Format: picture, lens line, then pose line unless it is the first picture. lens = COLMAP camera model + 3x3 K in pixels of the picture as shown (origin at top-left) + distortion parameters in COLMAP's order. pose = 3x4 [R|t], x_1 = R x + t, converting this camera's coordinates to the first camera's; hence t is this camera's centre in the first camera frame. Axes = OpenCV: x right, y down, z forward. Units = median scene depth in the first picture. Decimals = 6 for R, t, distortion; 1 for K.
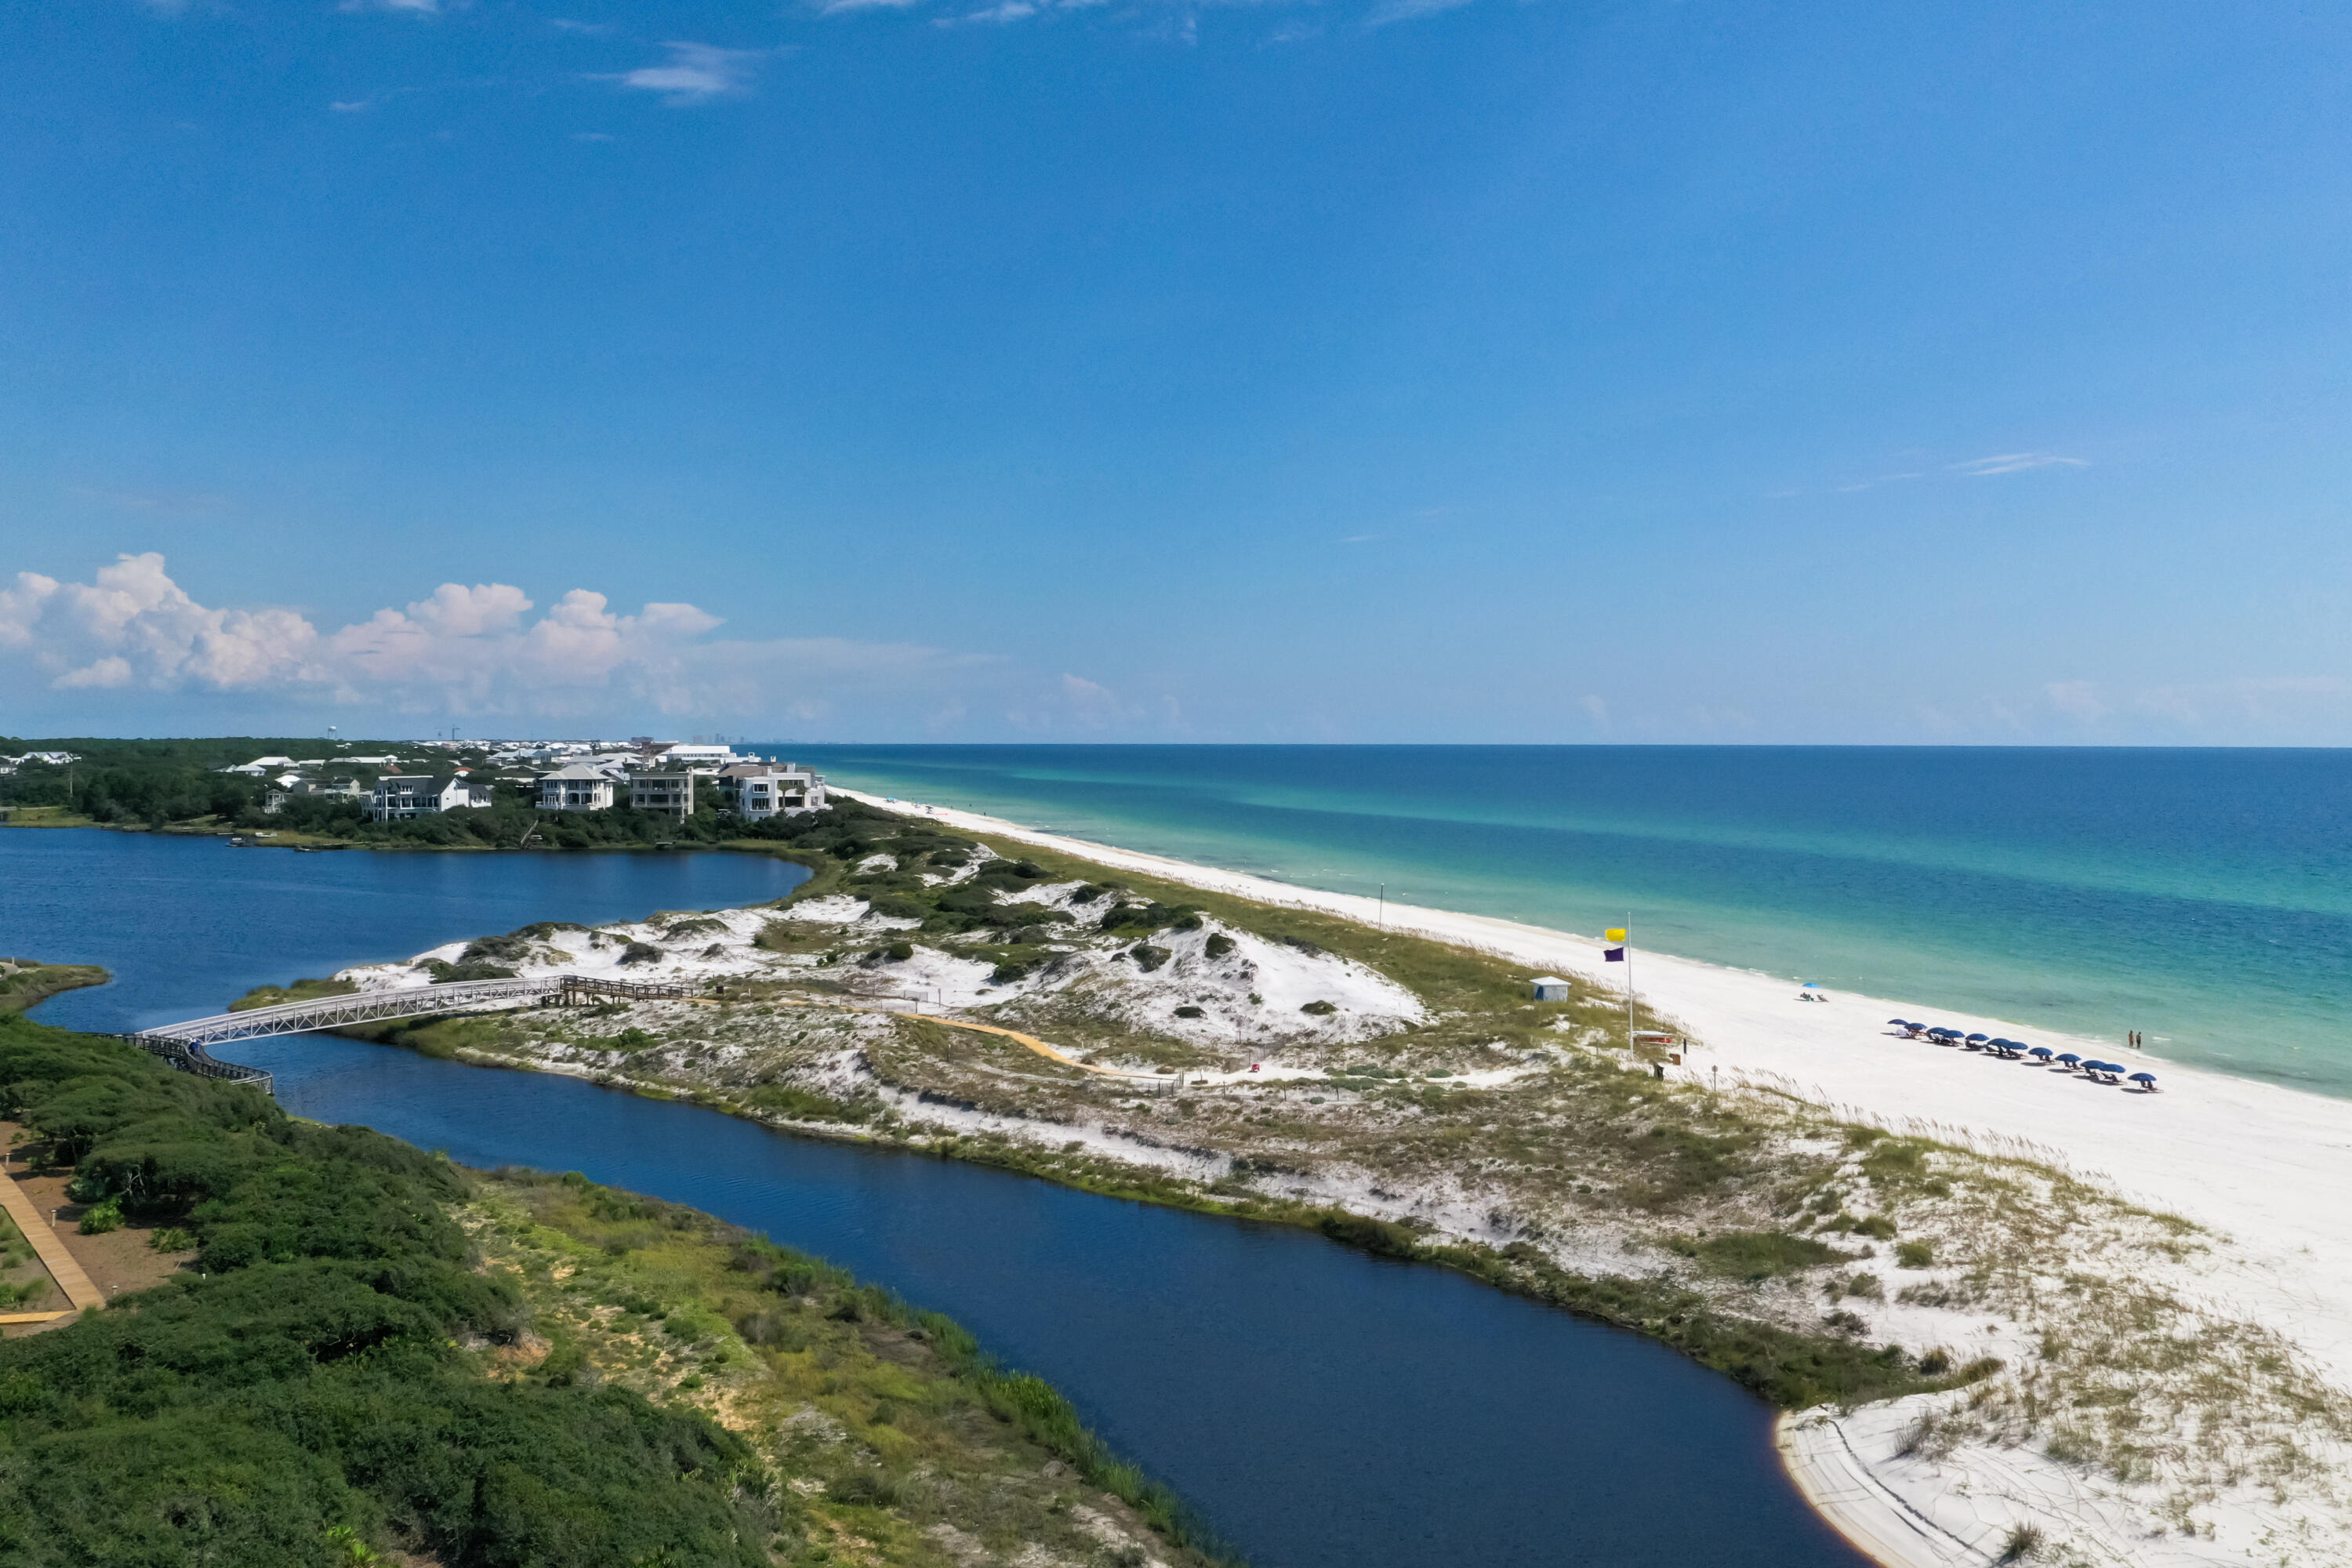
lens RADIAL K [[1857.6, 0, 1176.0], [0, 1857.6, 784.0], [0, 0, 1]] dist [0.019309, -0.004534]
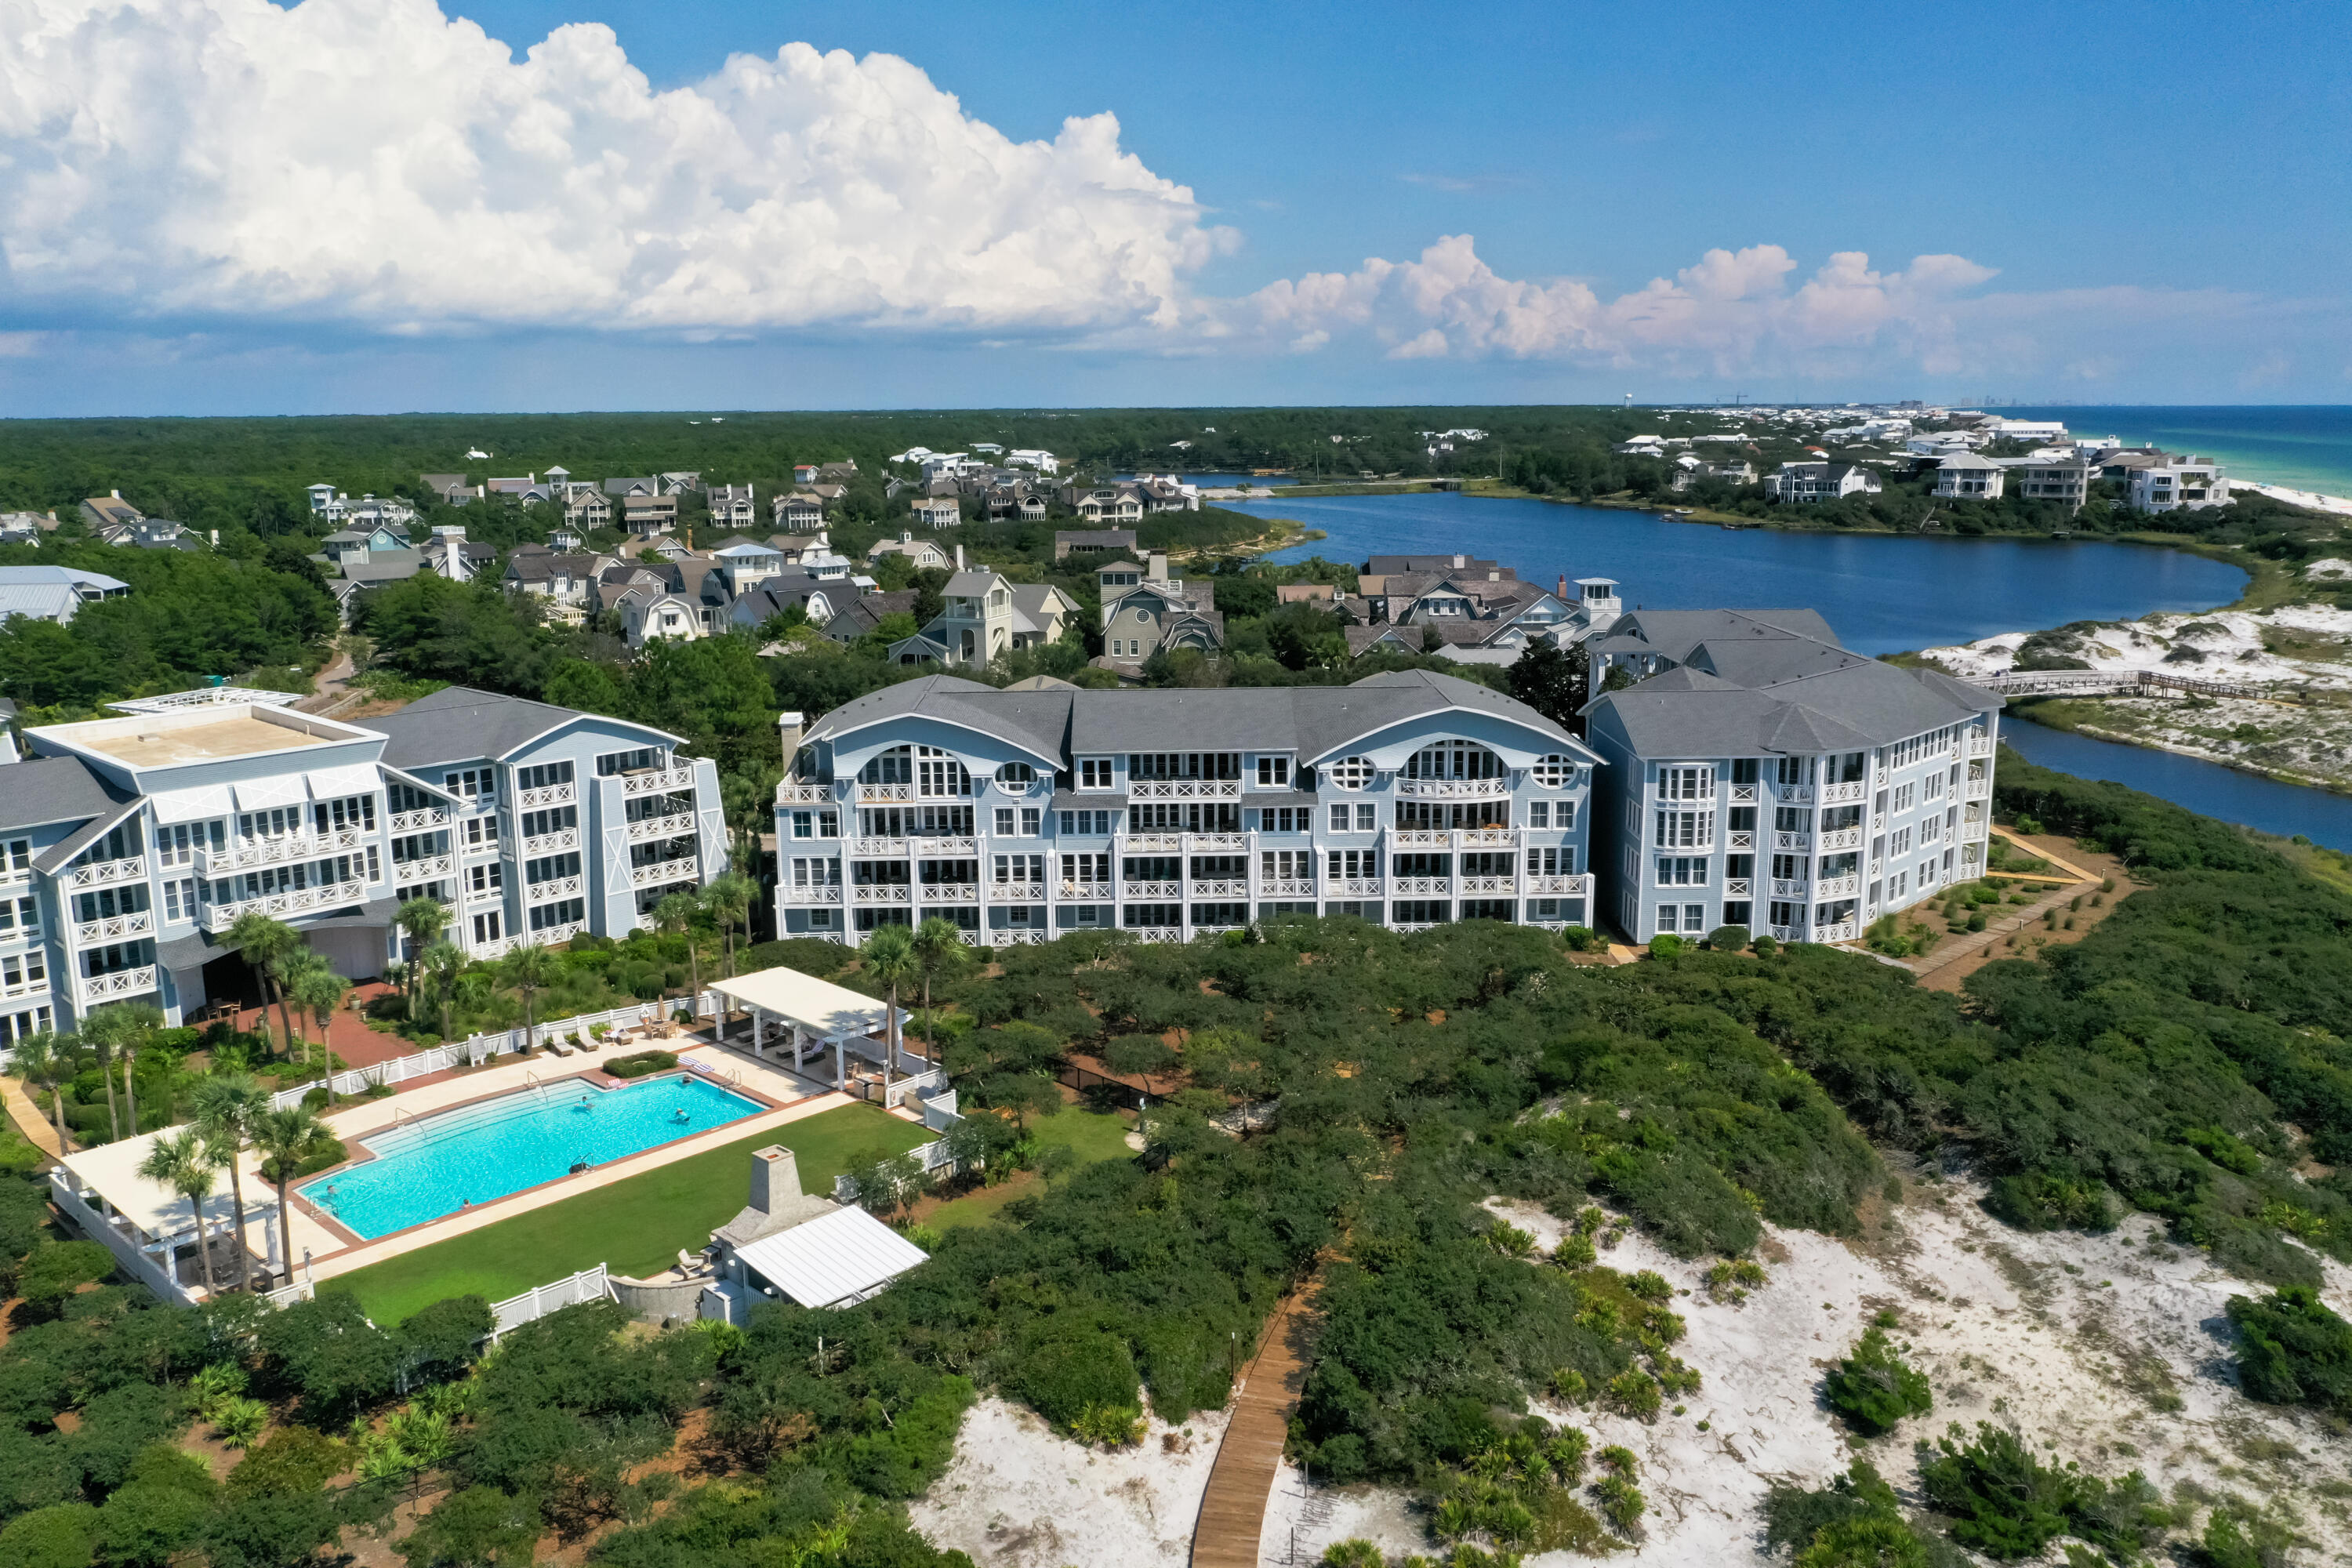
lens RADIAL K [[1857.6, 0, 1176.0], [0, 1857.6, 784.0], [0, 0, 1]] dist [0.019309, -0.004534]
pose [[0.817562, 0.115696, -0.564098, -0.069137], [-0.009888, 0.982285, 0.187134, -0.020740], [0.575755, -0.147416, 0.804223, -0.157459]]
